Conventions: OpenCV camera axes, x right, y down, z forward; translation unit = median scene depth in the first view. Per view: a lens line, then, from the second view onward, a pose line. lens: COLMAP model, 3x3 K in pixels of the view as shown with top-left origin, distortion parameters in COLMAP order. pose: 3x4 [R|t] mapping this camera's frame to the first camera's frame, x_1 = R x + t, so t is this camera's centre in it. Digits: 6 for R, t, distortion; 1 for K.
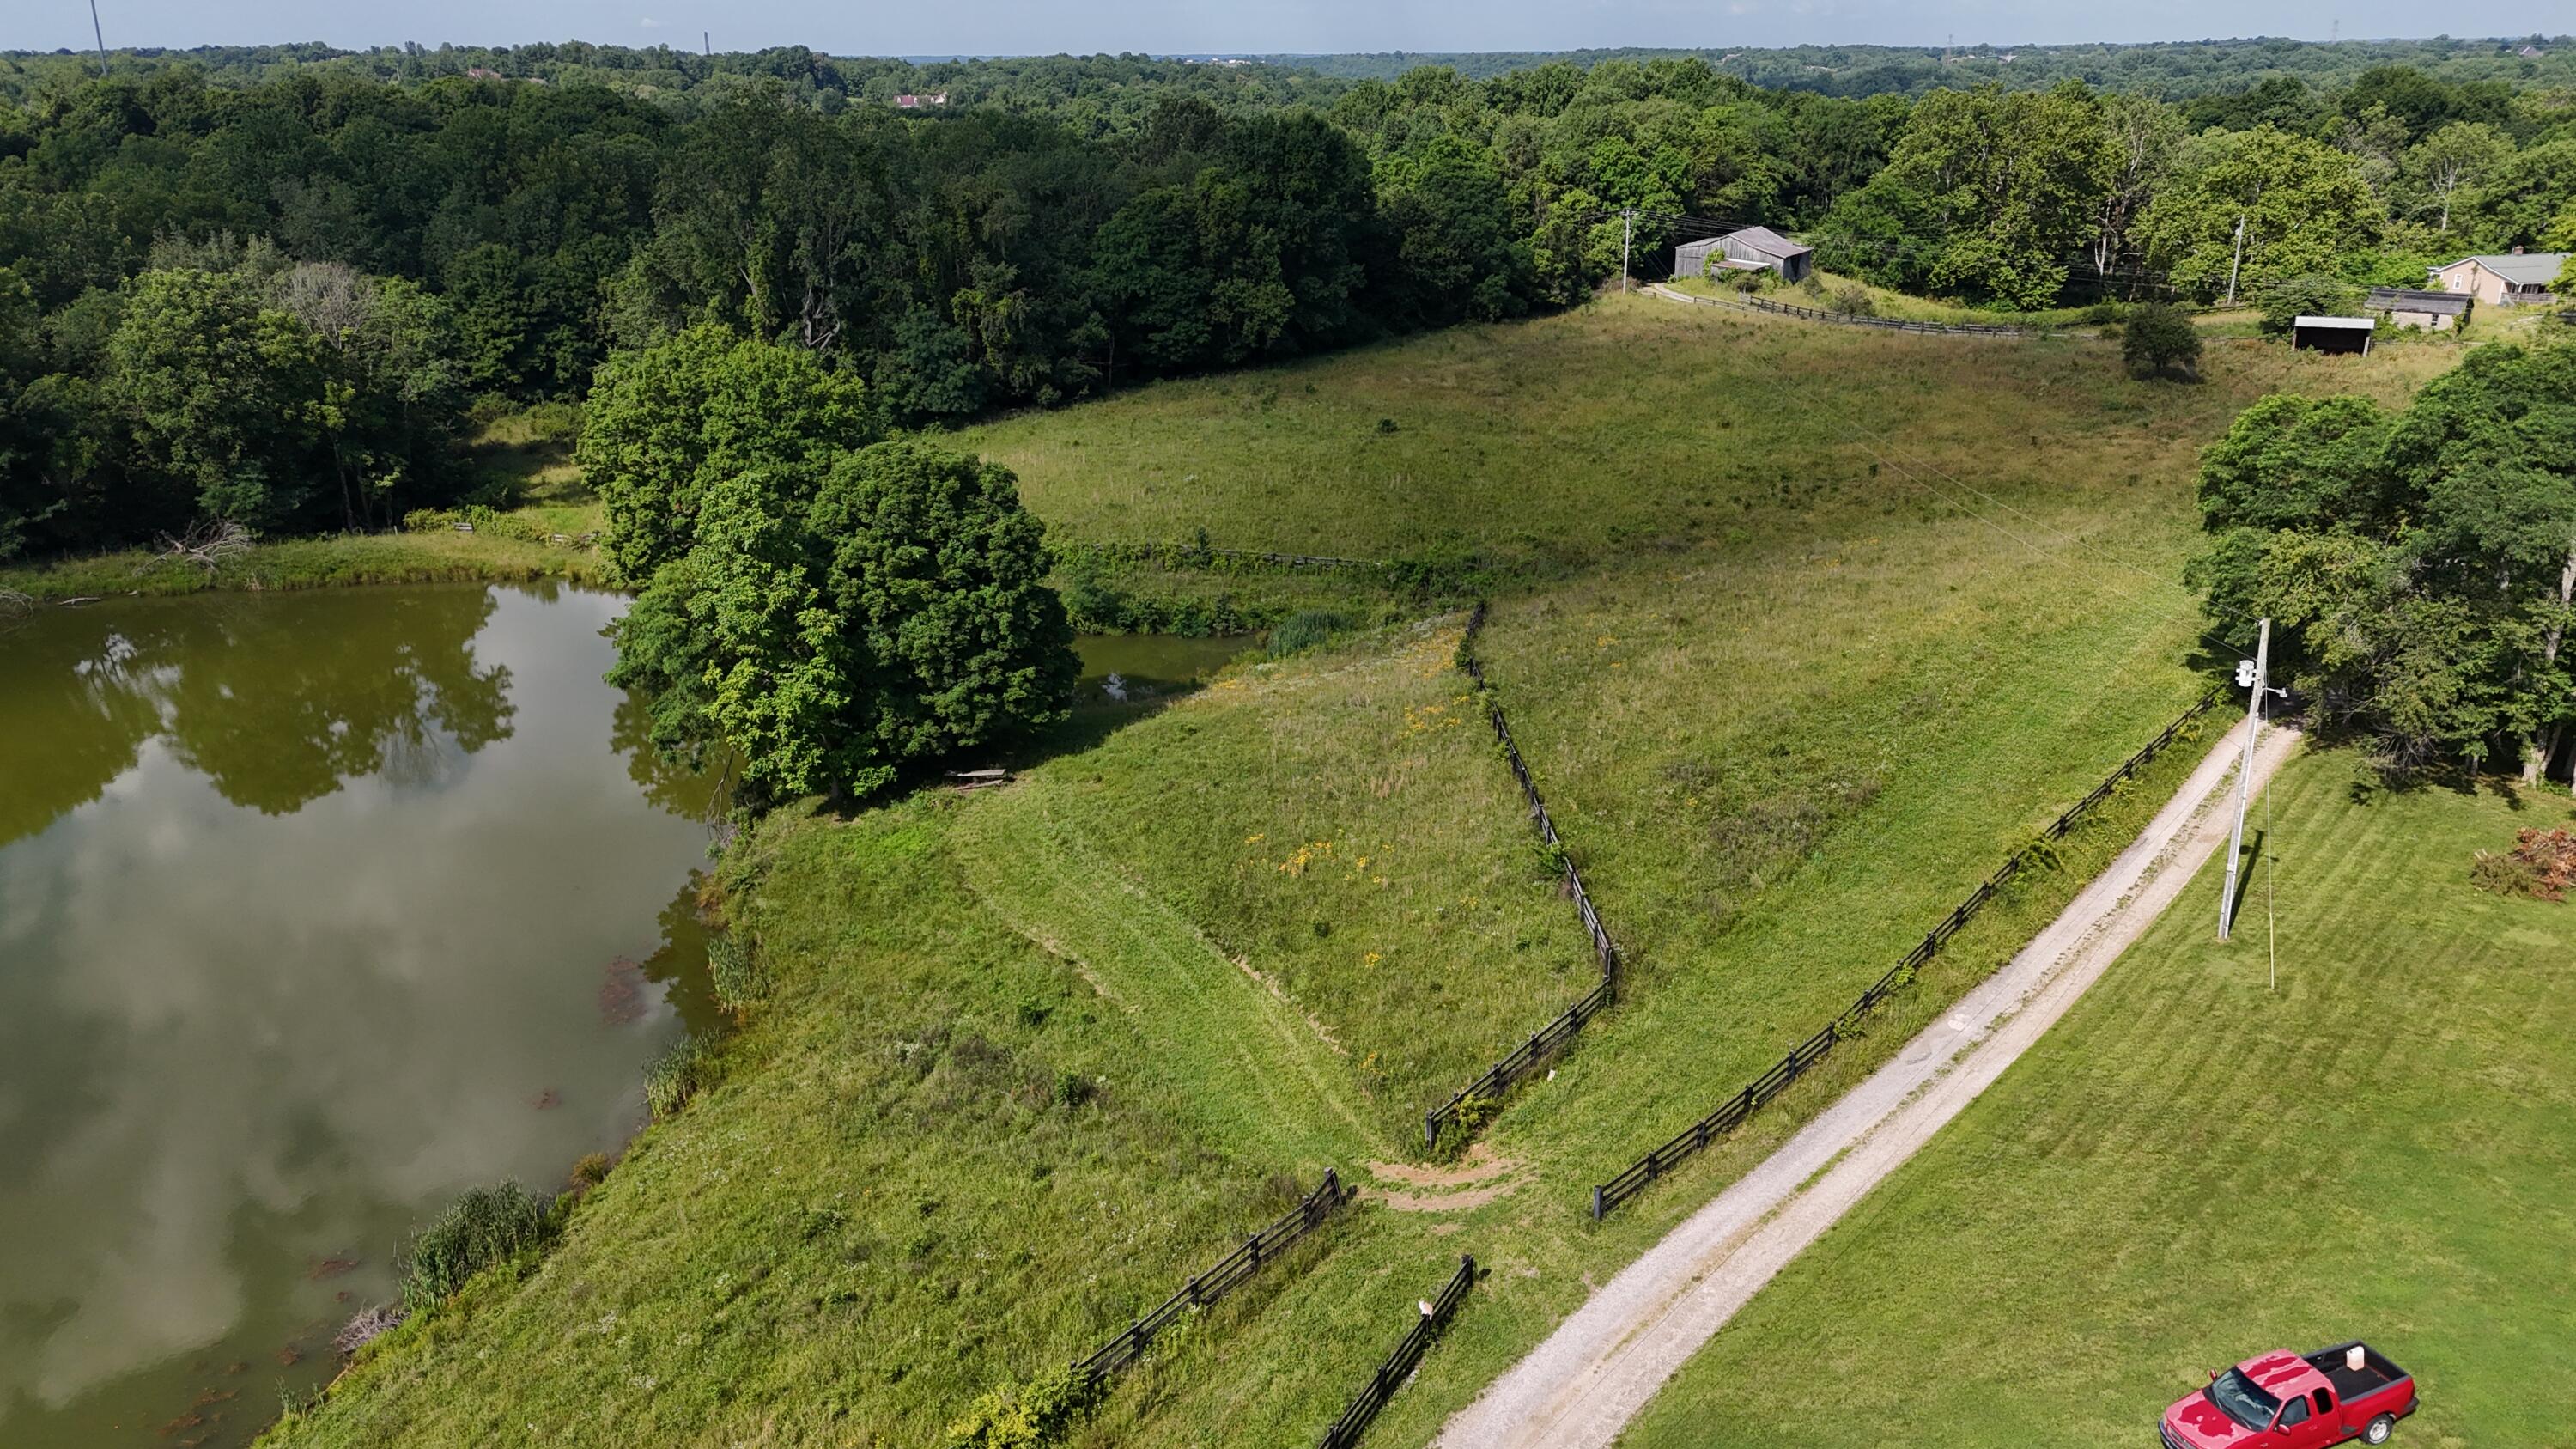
lens RADIAL K [[1906.3, 0, 1289.1], [0, 1906.3, 727.1], [0, 0, 1]] dist [0.075475, -0.061541]
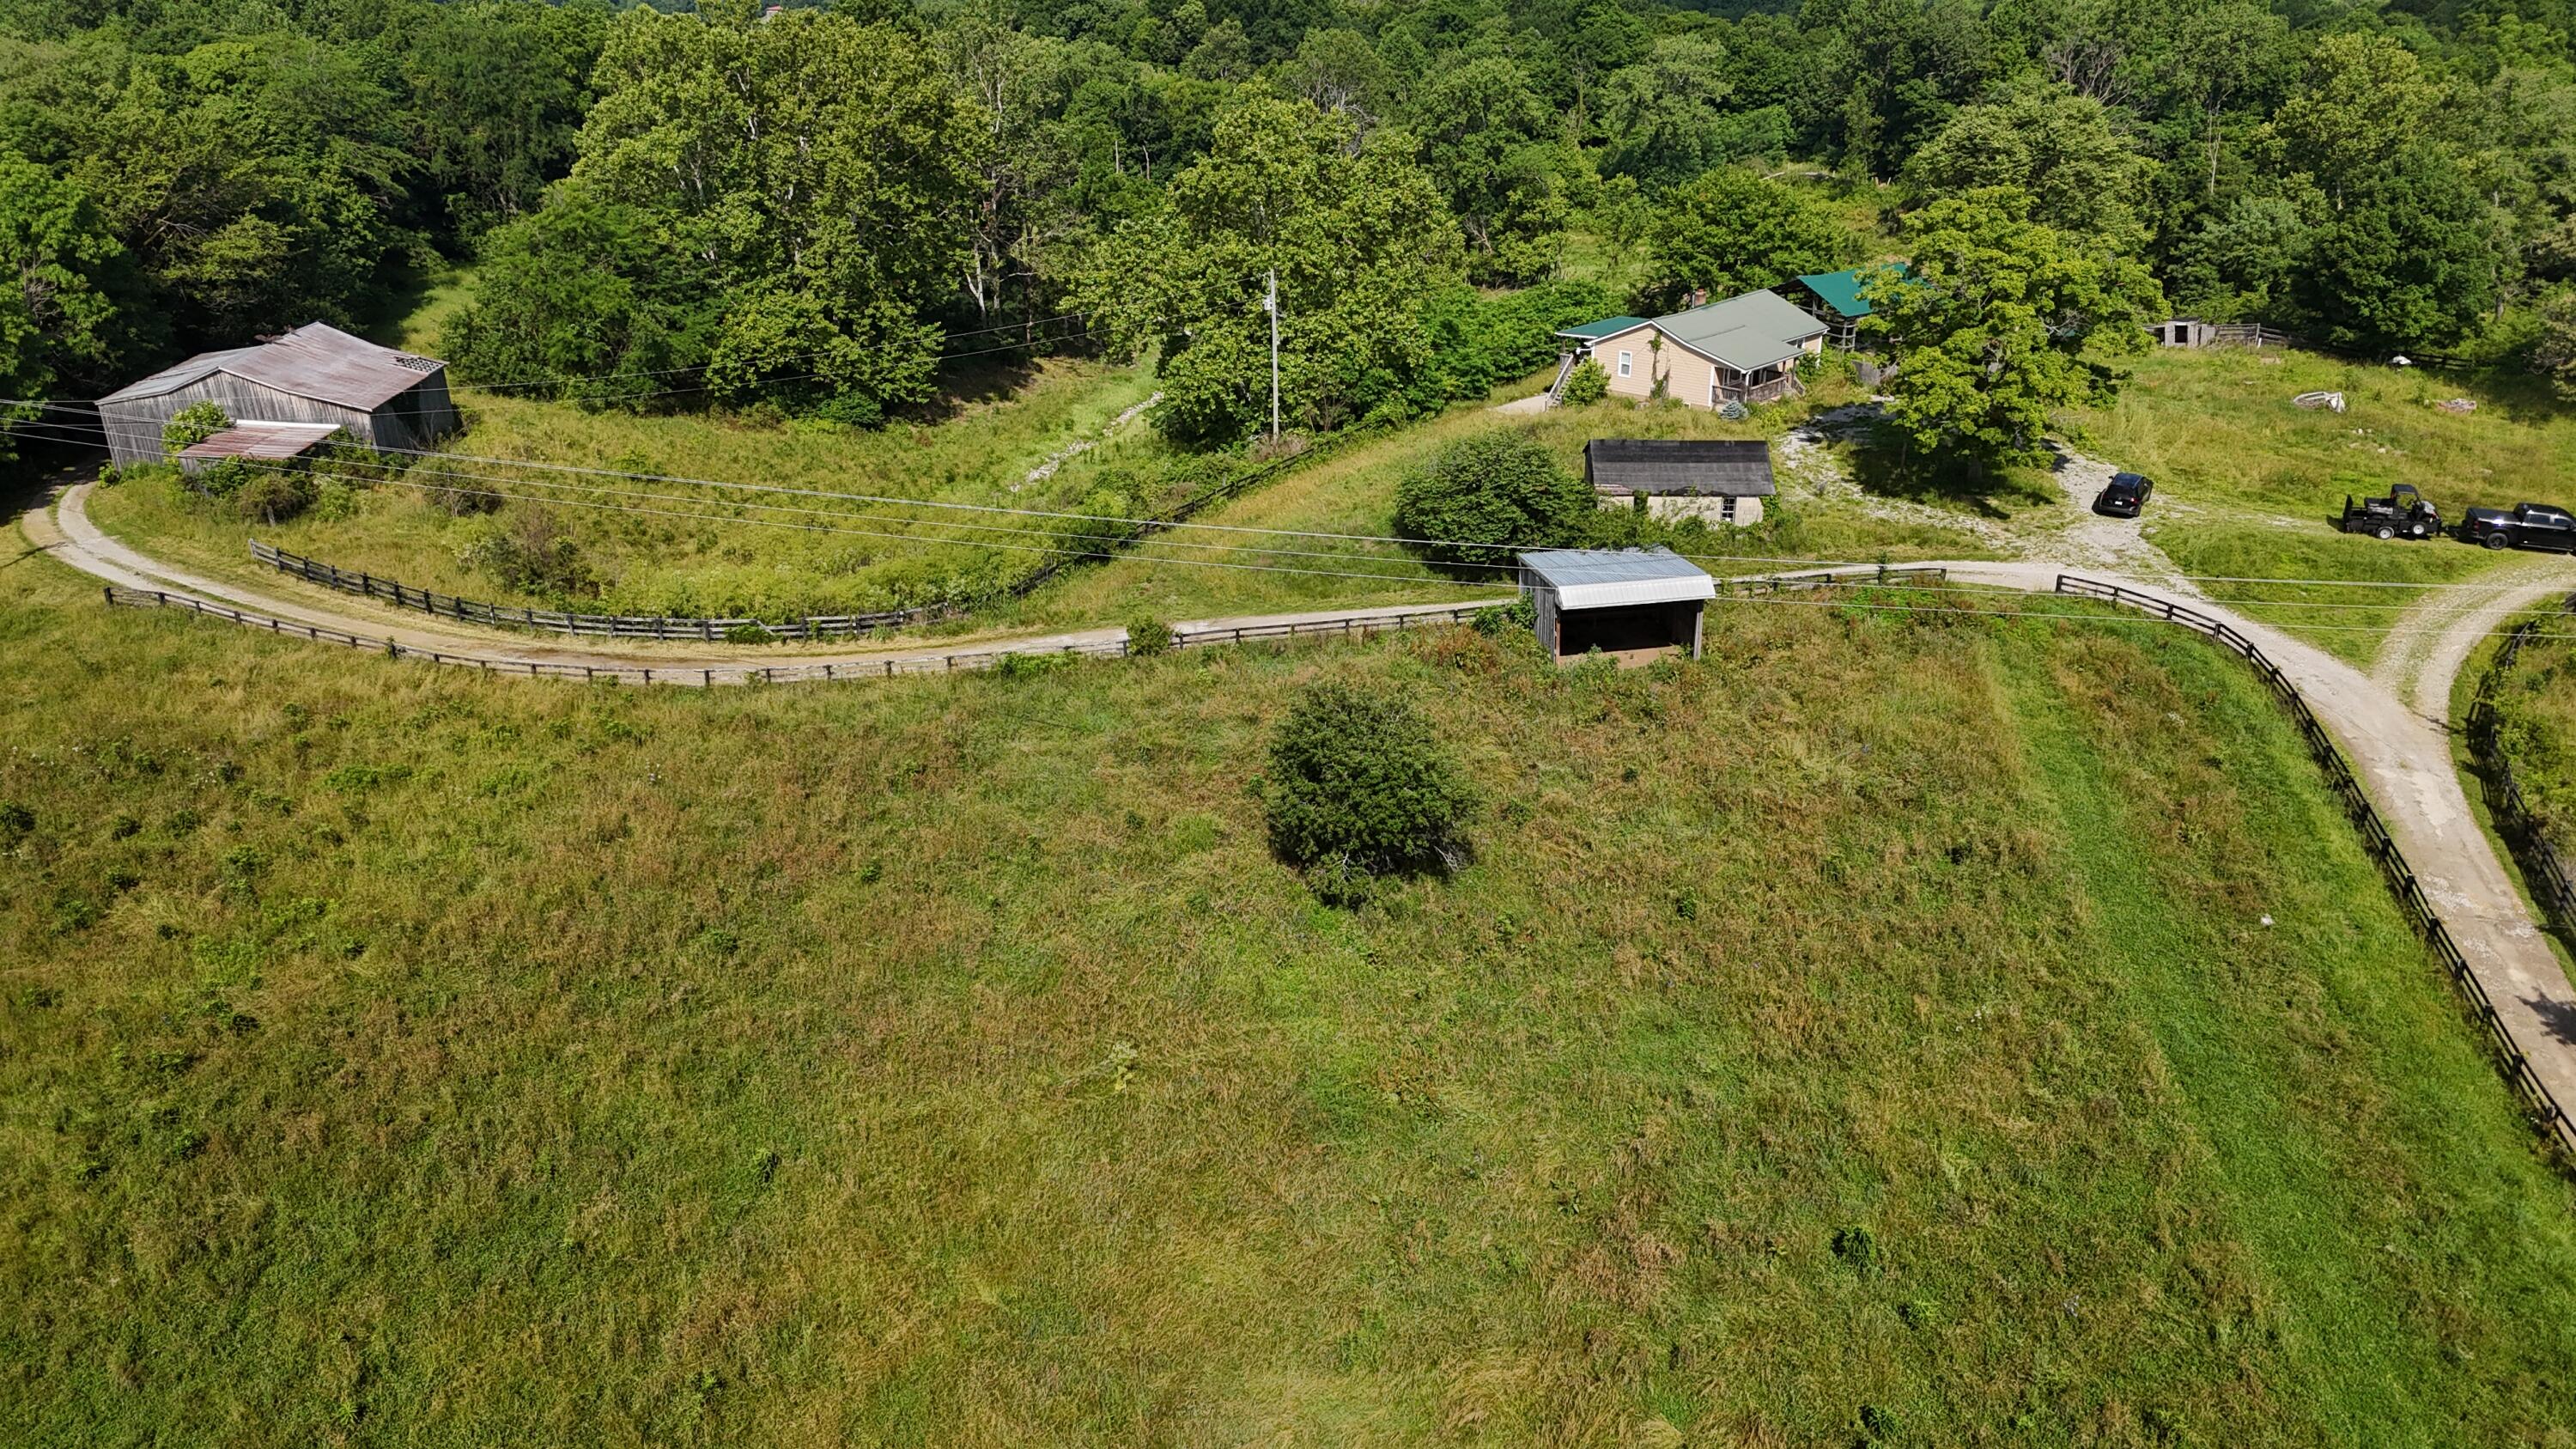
lens RADIAL K [[1906.3, 0, 1276.9], [0, 1906.3, 727.6], [0, 0, 1]] dist [0.075475, -0.061541]
pose [[0.833407, -0.219697, 0.507116, 0.174560], [0.192286, 0.975530, 0.106619, -0.165513], [-0.518130, 0.008655, 0.855258, 0.470992]]
